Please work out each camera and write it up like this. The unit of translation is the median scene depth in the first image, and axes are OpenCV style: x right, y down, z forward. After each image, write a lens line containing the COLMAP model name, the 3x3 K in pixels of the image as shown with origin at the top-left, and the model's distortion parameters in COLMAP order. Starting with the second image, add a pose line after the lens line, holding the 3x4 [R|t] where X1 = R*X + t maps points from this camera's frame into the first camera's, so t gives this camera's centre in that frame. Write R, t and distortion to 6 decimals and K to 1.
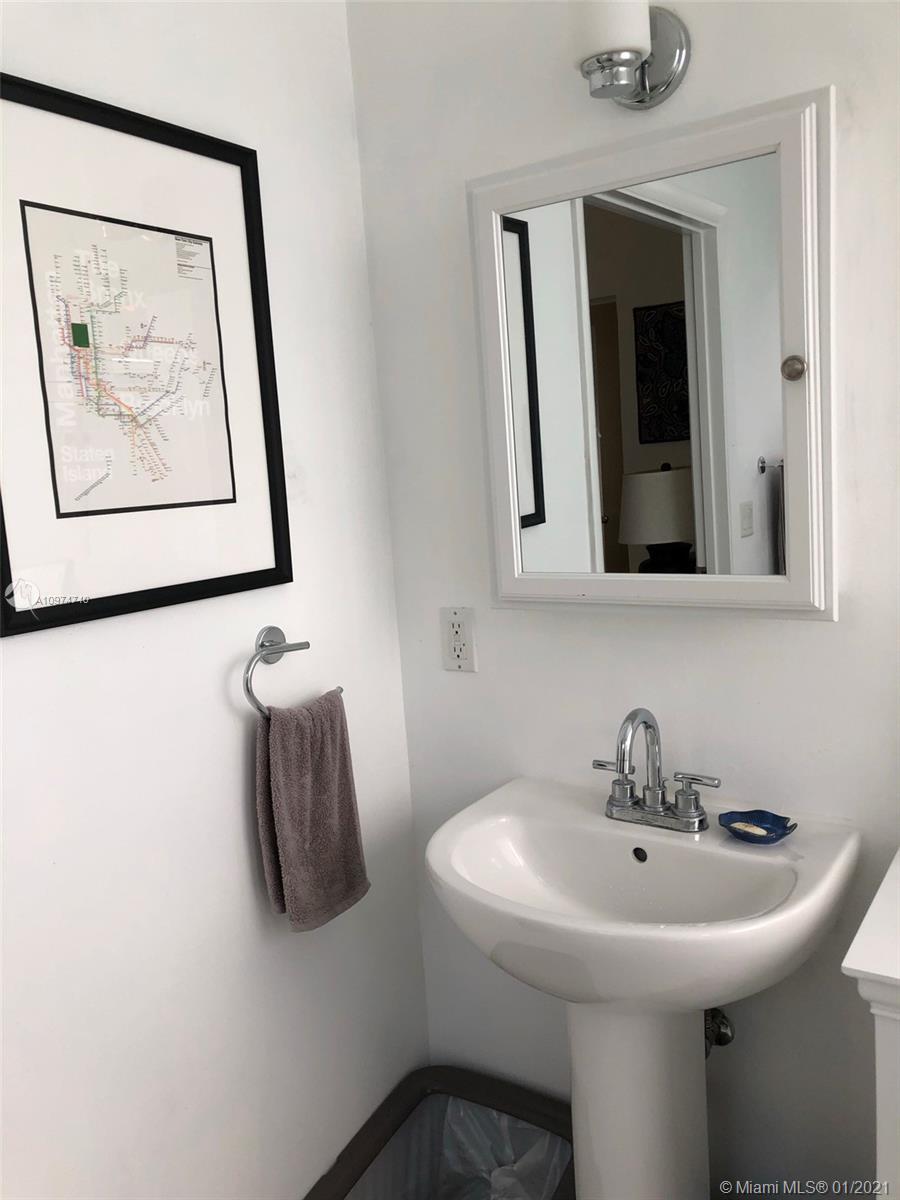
lens RADIAL K [[978.1, 0, 450.0], [0, 978.1, 600.0], [0, 0, 1]] dist [0.097779, -0.268827]
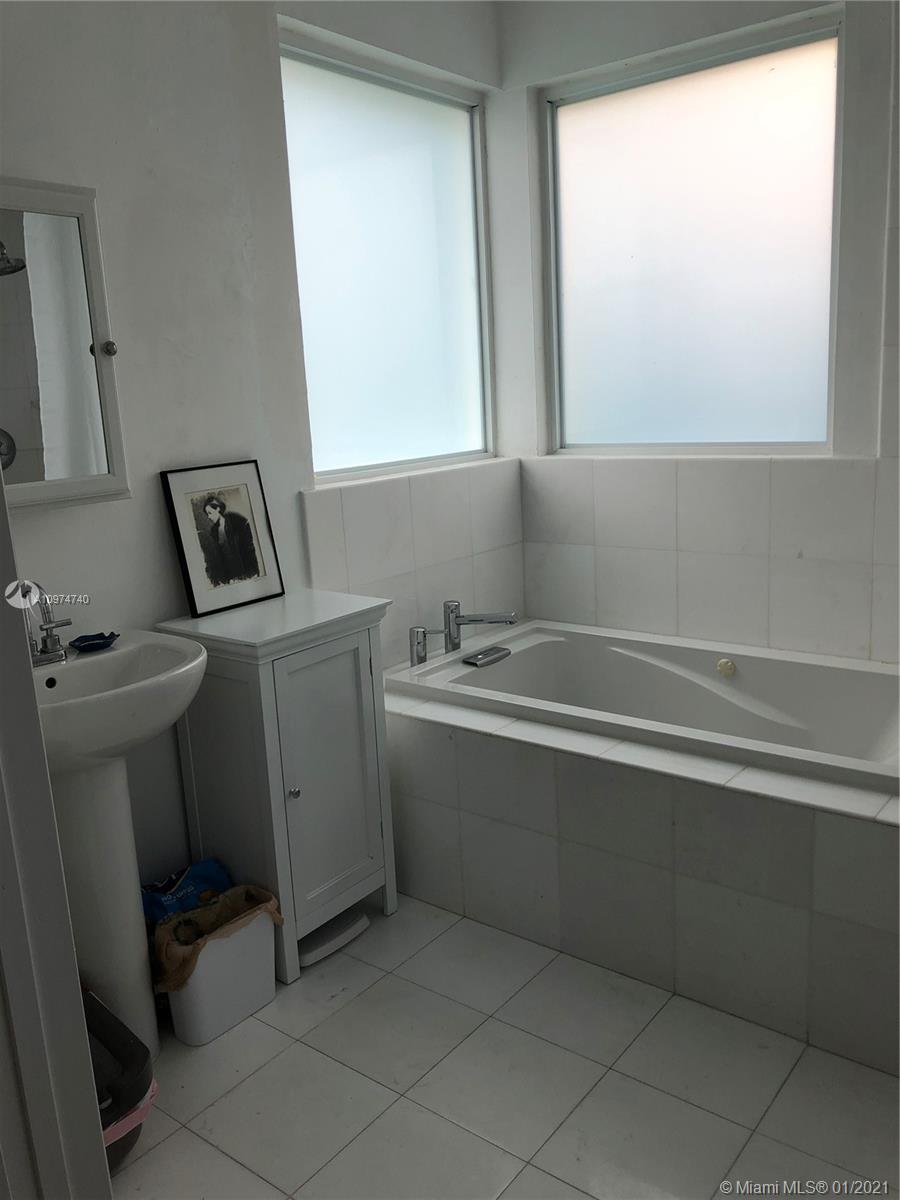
lens RADIAL K [[978.1, 0, 450.0], [0, 978.1, 600.0], [0, 0, 1]] dist [0.097779, -0.268827]
pose [[0.064627, -0.161507, 0.984753, -1.260863], [0.176849, 0.973050, 0.147982, 0.037834], [-0.982114, 0.164589, 0.091447, 0.315532]]
